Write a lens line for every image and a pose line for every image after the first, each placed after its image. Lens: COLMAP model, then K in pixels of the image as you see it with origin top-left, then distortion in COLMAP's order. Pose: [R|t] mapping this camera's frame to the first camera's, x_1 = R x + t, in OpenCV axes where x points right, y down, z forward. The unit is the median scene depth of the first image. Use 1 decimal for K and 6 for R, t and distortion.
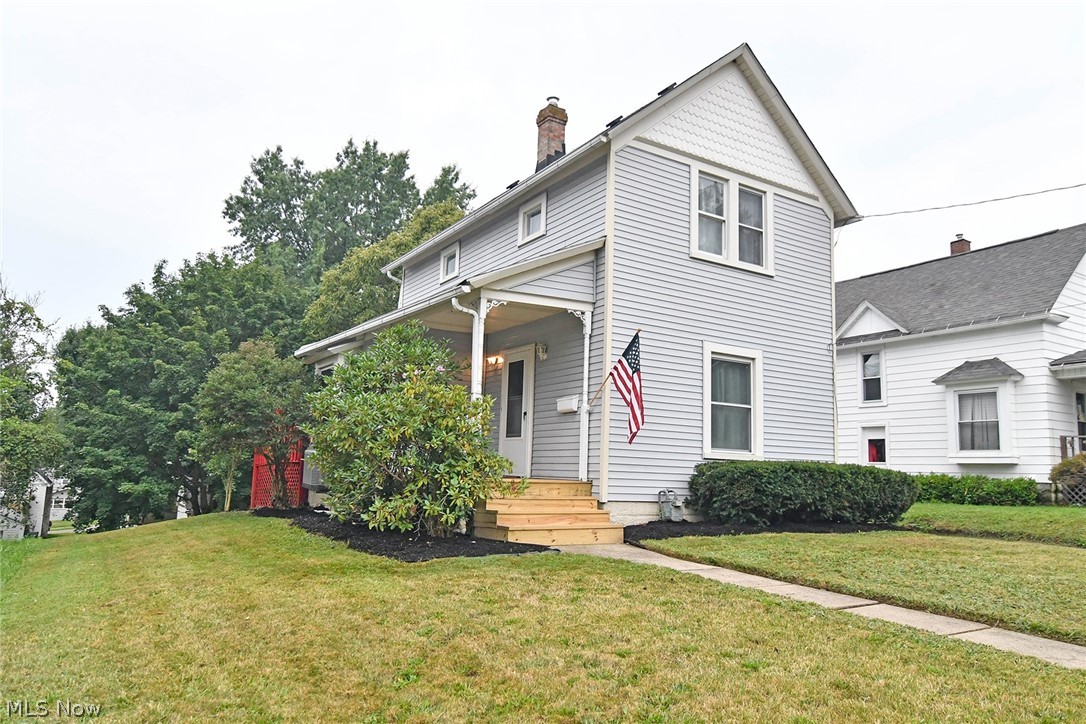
lens RADIAL K [[750.6, 0, 541.6], [0, 750.6, 374.7], [0, 0, 1]] dist [0.000624, -0.000193]
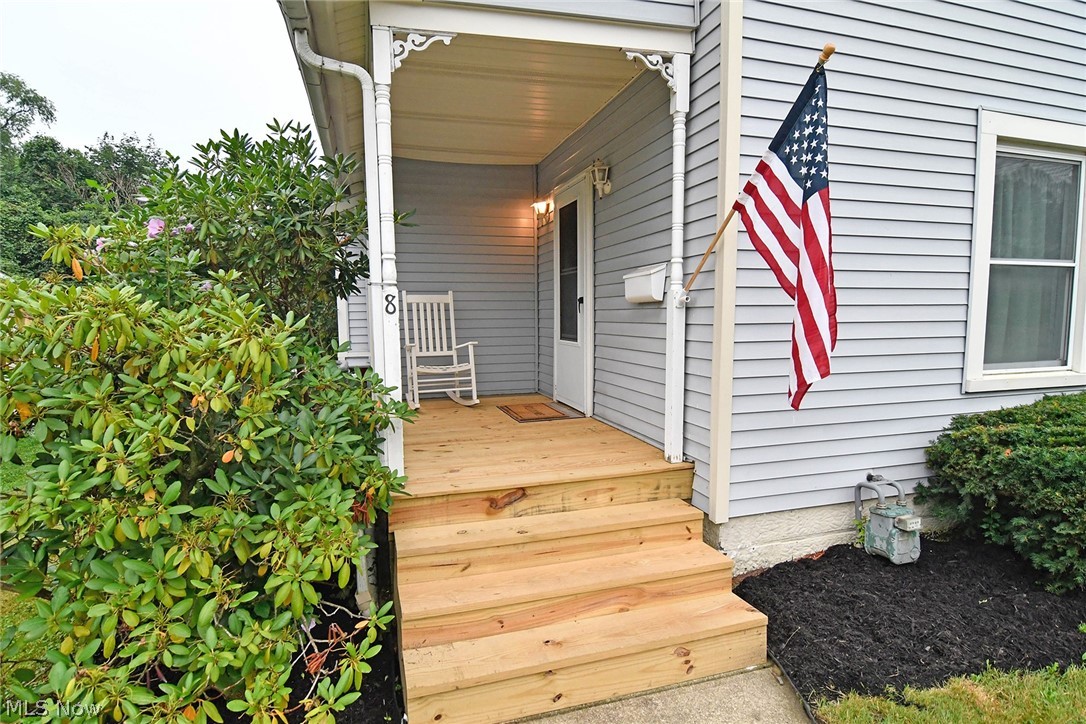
lens RADIAL K [[570.1, 0, 547.6], [0, 570.1, 370.1], [0, 0, 1]] dist [-0.014465, -0.000880]
pose [[0.965131, -0.013188, -0.261433, 0.062995], [0.073546, 0.972162, 0.222468, 0.006894], [0.251222, -0.233938, 0.939234, 0.588750]]
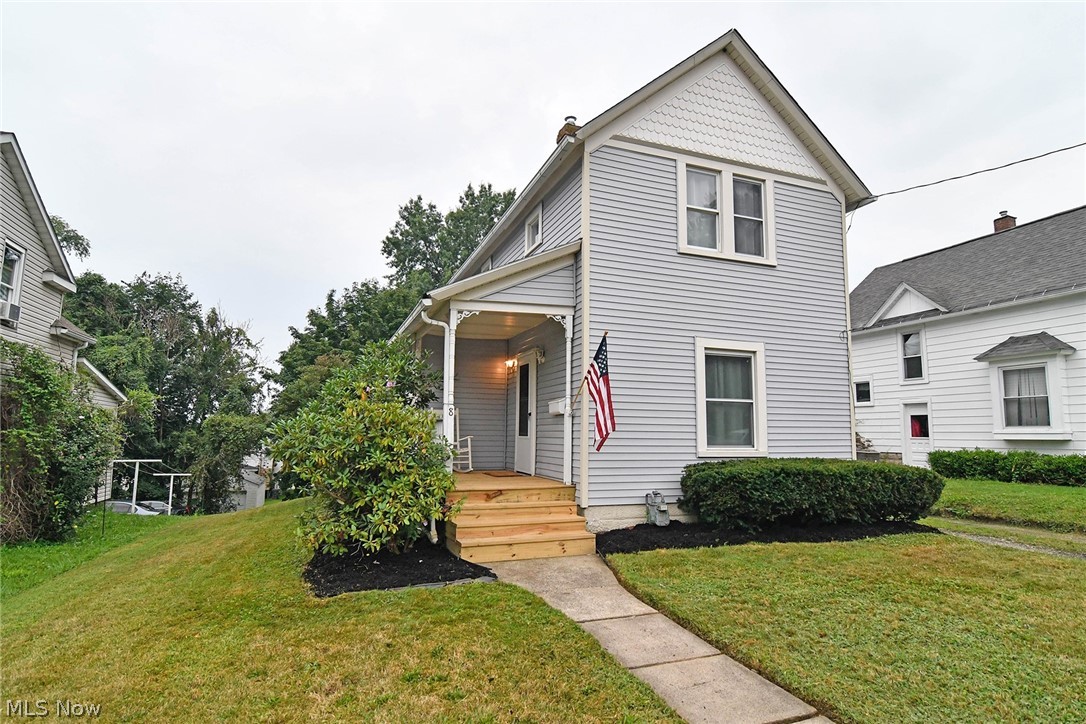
lens RADIAL K [[569.8, 0, 546.5], [0, 569.8, 374.1], [0, 0, 1]] dist [-0.002227, -0.010591]
pose [[0.980345, -0.041945, -0.192782, 0.158257], [0.046974, 0.998663, 0.021586, -0.020912], [0.191619, -0.030218, 0.981004, 0.217507]]
